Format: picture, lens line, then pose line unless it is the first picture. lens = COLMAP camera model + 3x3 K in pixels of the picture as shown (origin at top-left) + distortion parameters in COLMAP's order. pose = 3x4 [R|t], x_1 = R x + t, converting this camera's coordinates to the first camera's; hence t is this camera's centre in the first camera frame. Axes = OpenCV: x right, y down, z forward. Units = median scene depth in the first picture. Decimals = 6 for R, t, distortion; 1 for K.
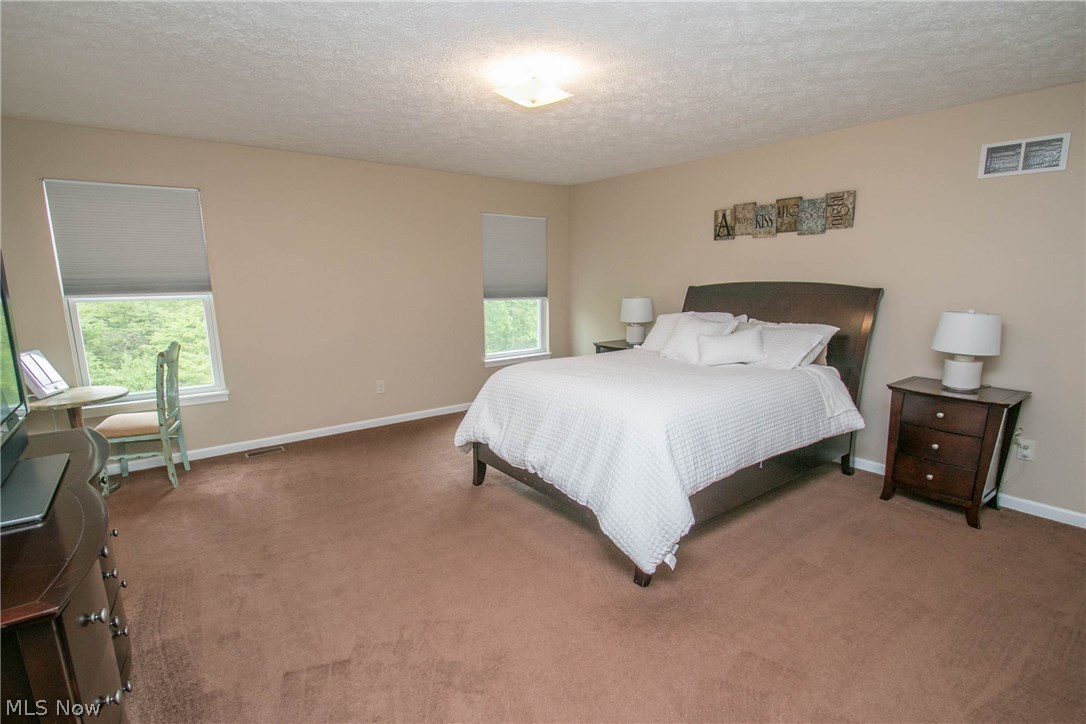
lens RADIAL K [[505.2, 0, 543.5], [0, 505.2, 359.5], [0, 0, 1]] dist [0.003232, -0.009255]
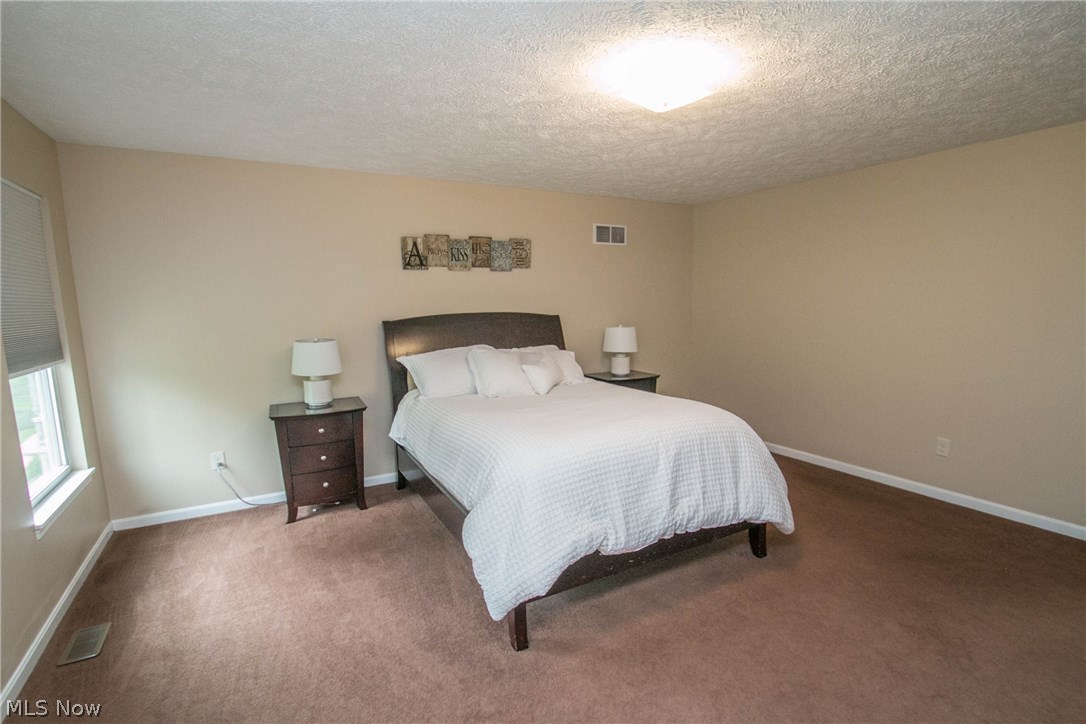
lens RADIAL K [[505.2, 0, 544.7], [0, 505.2, 372.2], [0, 0, 1]] dist [0.003232, -0.009255]
pose [[0.185693, -0.131269, 0.973800, -0.568141], [0.174968, 0.979616, 0.098688, -0.110802], [-0.966905, 0.152058, 0.204875, 0.658461]]
